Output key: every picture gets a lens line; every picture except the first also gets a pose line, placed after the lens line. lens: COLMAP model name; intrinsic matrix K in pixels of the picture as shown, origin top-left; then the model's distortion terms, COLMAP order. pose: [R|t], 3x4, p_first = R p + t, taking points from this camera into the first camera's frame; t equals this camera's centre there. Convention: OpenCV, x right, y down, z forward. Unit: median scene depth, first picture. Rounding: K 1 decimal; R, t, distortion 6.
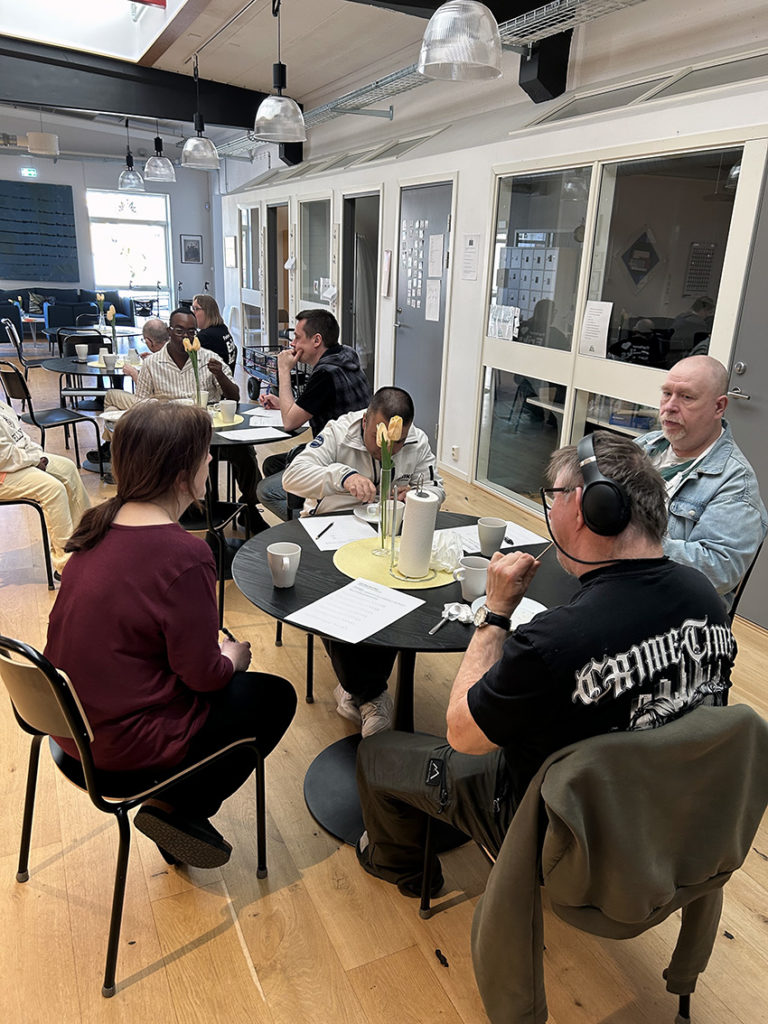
lens RADIAL K [[771.6, 0, 383.1], [0, 771.6, 513.7], [0, 0, 1]] dist [-0.010668, -0.004933]
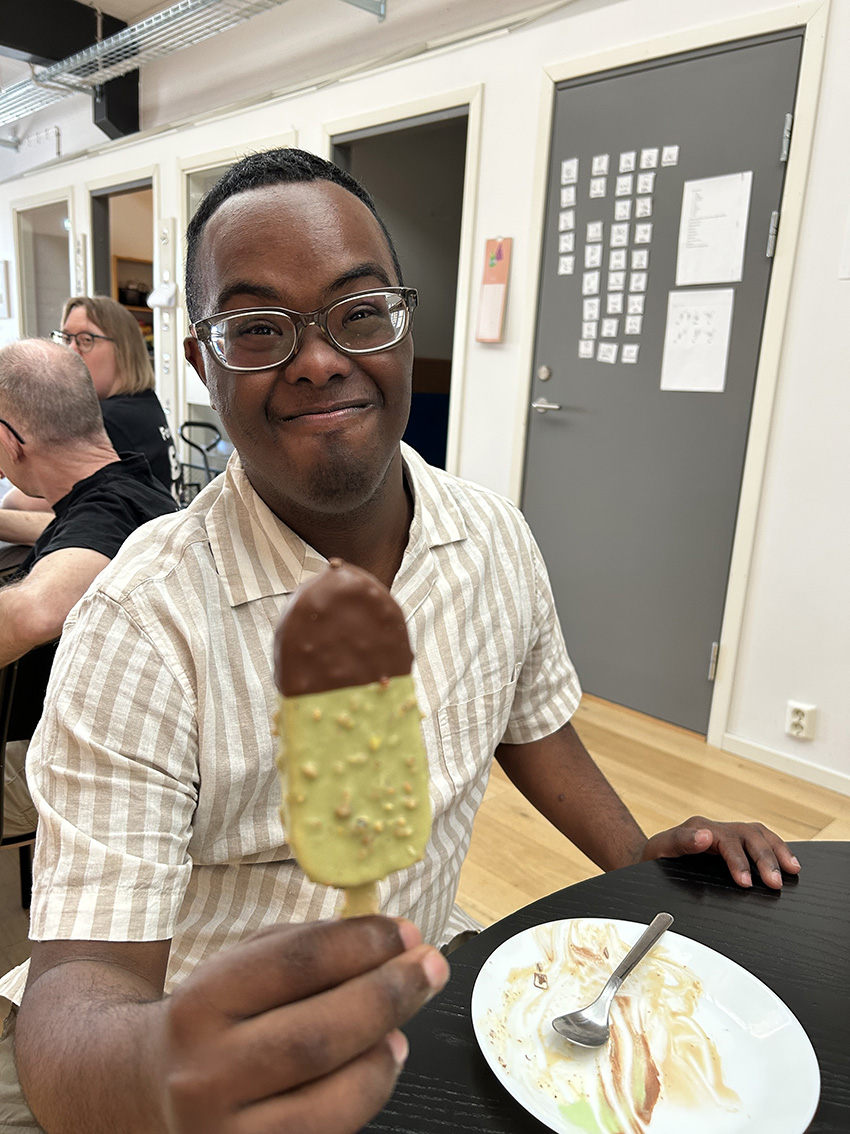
lens RADIAL K [[854.5, 0, 425.2], [0, 854.5, 565.8], [0, 0, 1]] dist [-0.010668, -0.004933]
pose [[0.942365, -0.056761, 0.329736, -0.216331], [0.082717, 0.994437, -0.065217, -0.138876], [-0.324200, 0.088733, 0.941818, 0.619242]]
